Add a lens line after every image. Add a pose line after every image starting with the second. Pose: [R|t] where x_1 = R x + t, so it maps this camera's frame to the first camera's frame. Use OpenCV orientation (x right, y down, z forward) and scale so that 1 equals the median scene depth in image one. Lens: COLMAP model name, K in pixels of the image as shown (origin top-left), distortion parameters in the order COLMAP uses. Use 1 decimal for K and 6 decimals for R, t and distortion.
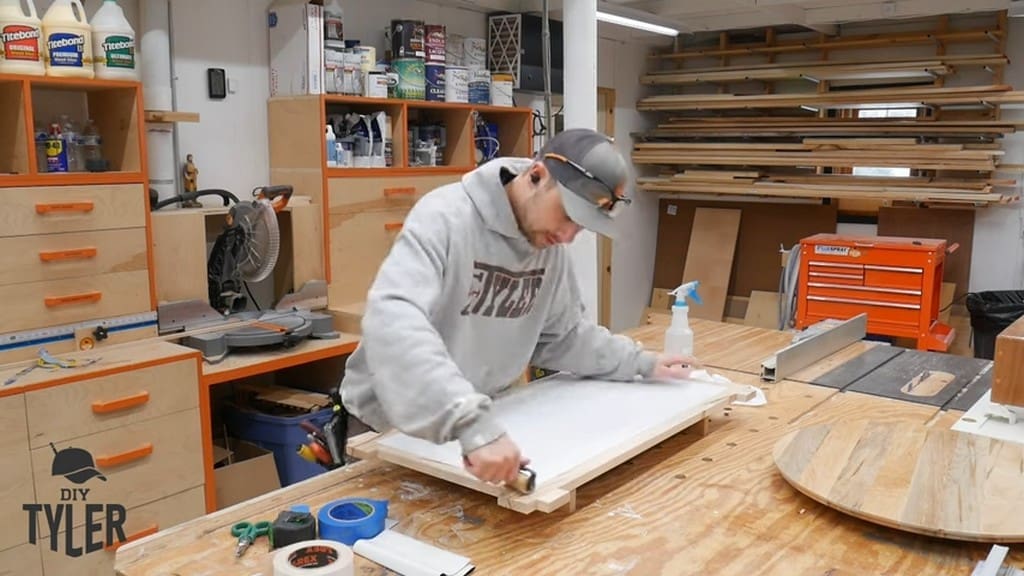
lens RADIAL K [[851.4, 0, 513.6], [0, 851.4, 291.4], [0, 0, 1]] dist [-0.054032, 0.031348]
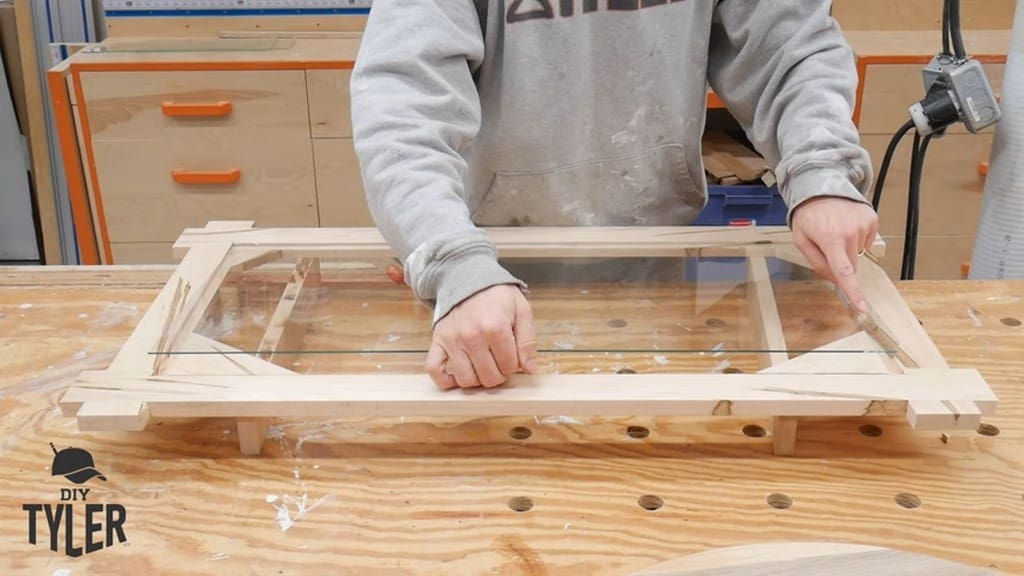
lens RADIAL K [[1129.3, 0, 518.4], [0, 1129.3, 287.5], [0, 0, 1]] dist [0.017739, 0.000000]
pose [[0.626201, 0.327246, -0.707659, 0.288381], [-0.114430, 0.936396, 0.331764, -0.051390], [0.771218, -0.126774, 0.623819, 0.291490]]
